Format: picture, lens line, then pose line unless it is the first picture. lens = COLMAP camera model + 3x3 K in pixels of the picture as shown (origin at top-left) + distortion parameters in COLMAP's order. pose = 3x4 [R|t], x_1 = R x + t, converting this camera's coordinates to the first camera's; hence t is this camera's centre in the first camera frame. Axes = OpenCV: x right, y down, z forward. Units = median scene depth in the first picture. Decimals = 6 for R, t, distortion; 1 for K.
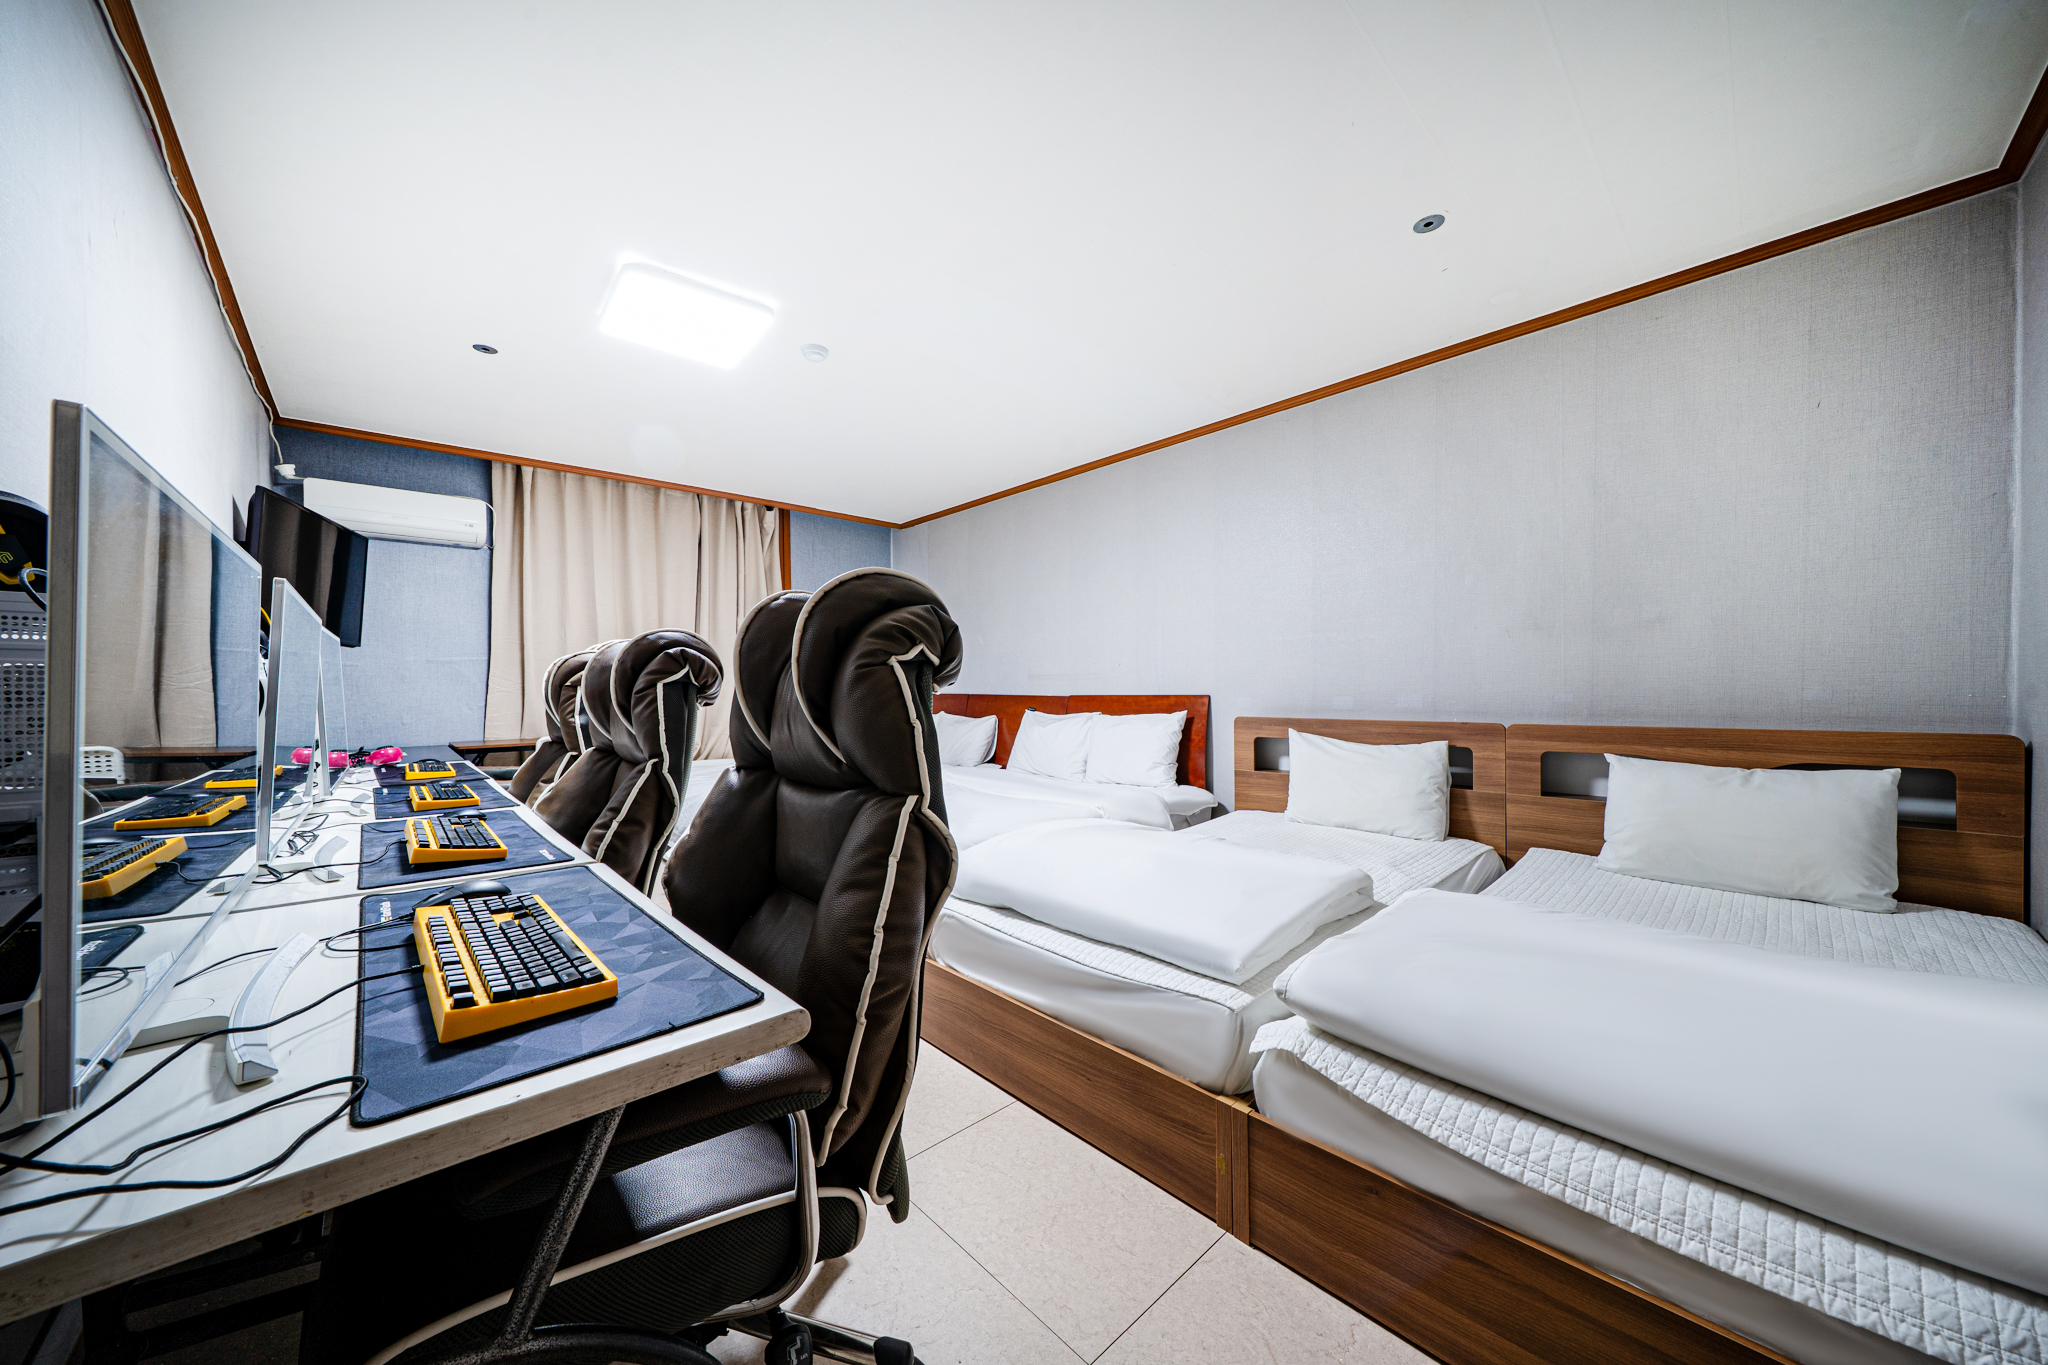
lens RADIAL K [[701.1, 0, 1016.3], [0, 701.1, 691.7], [0, 0, 1]] dist [-0.001267, -0.000151]
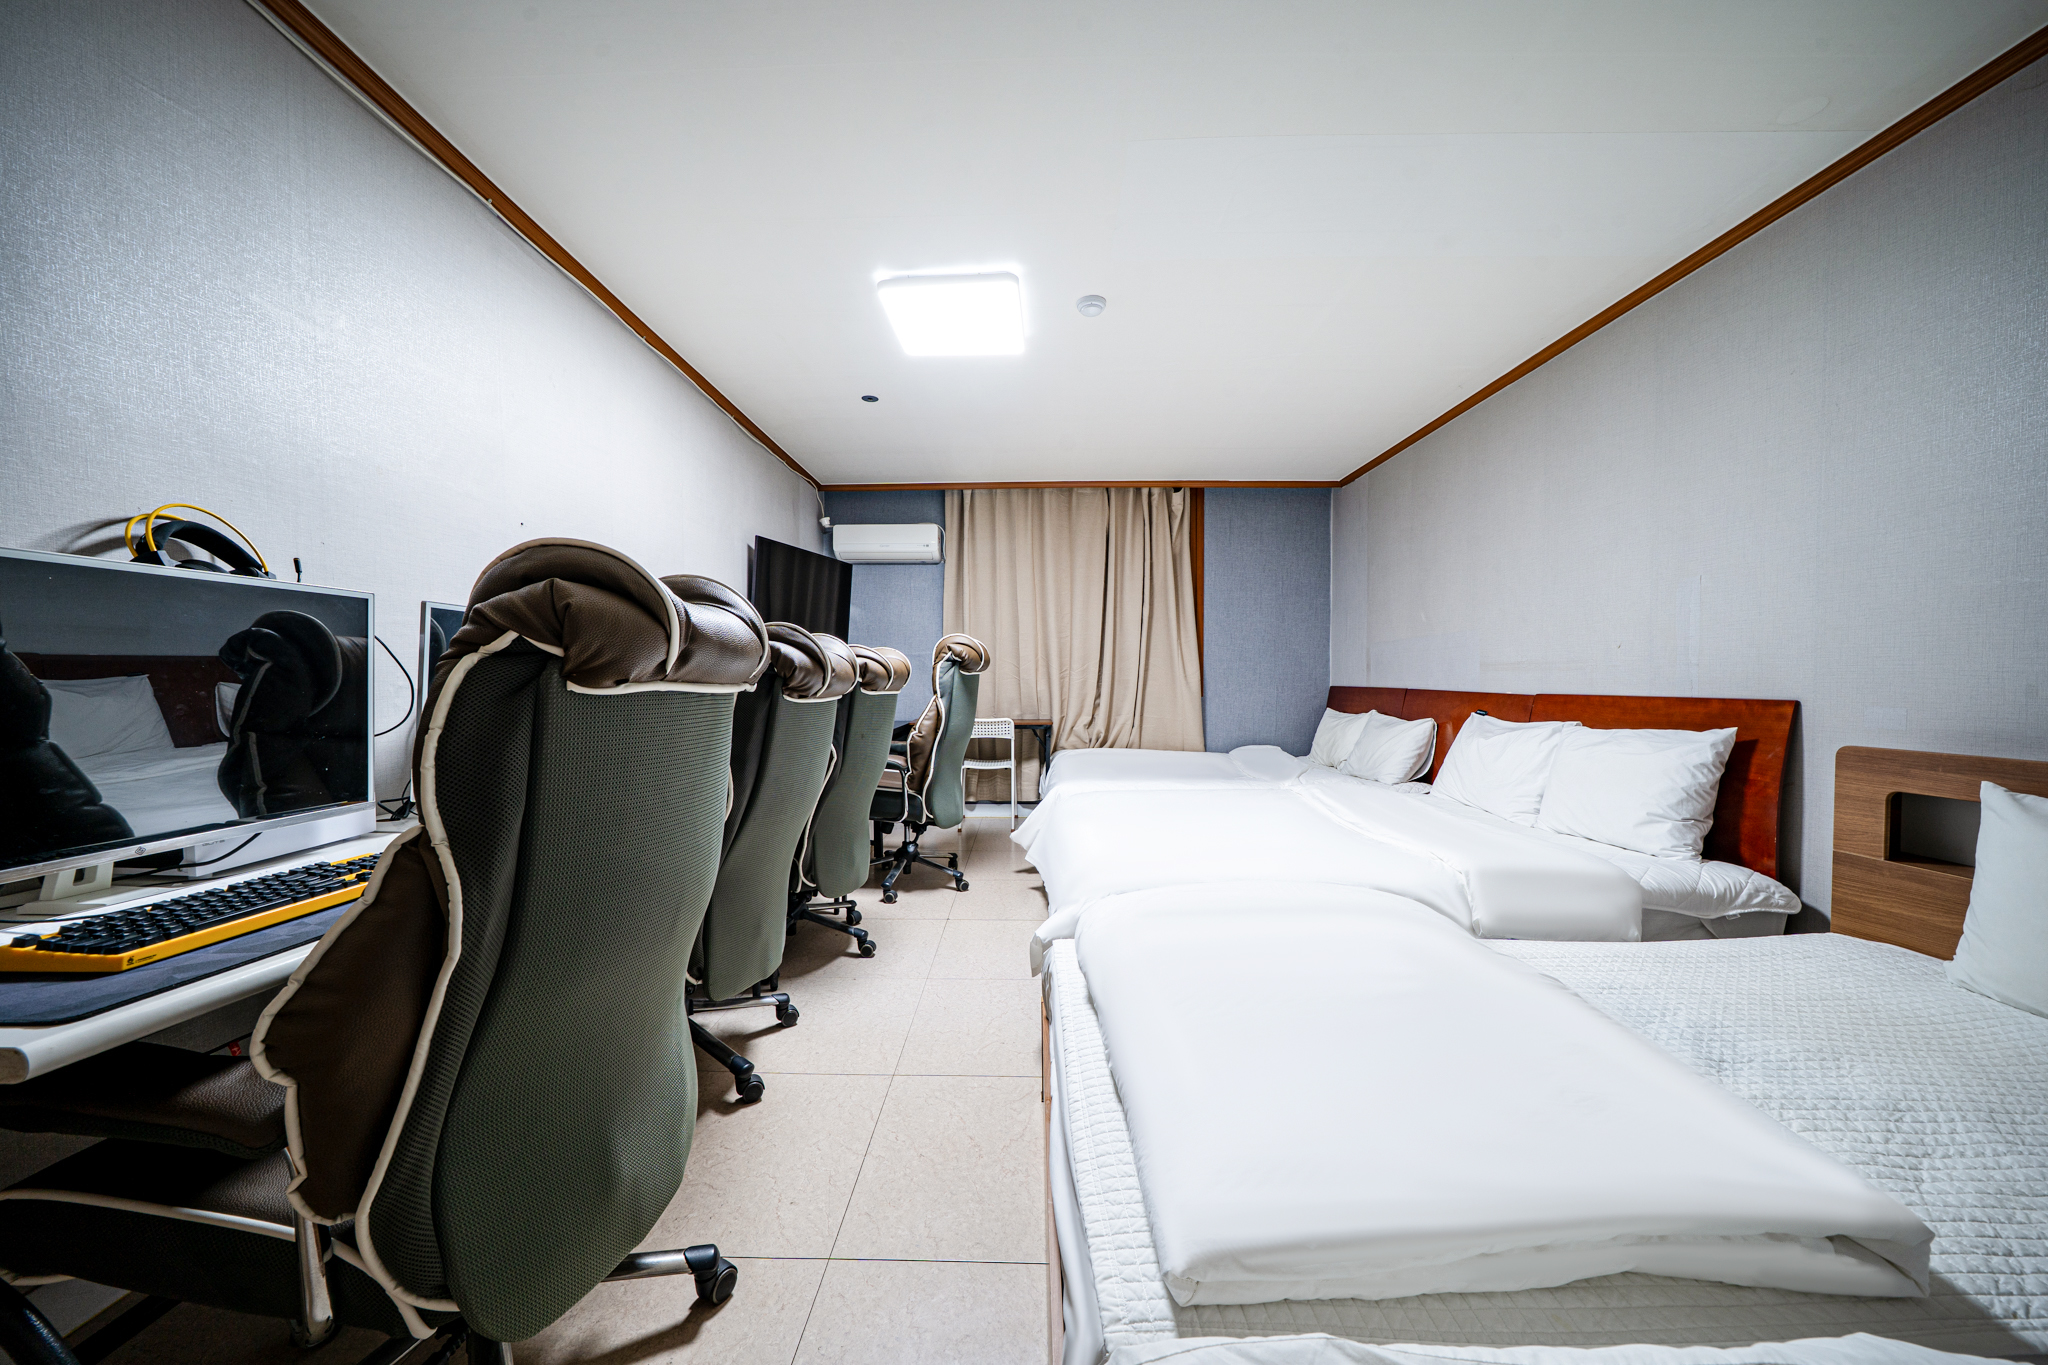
lens RADIAL K [[701.1, 0, 1016.3], [0, 701.1, 691.7], [0, 0, 1]] dist [-0.001267, -0.000151]
pose [[0.728765, 0.022828, -0.684384, 0.204189], [-0.011515, 0.999711, 0.021084, -0.006177], [0.684667, -0.007485, 0.728817, 0.210441]]
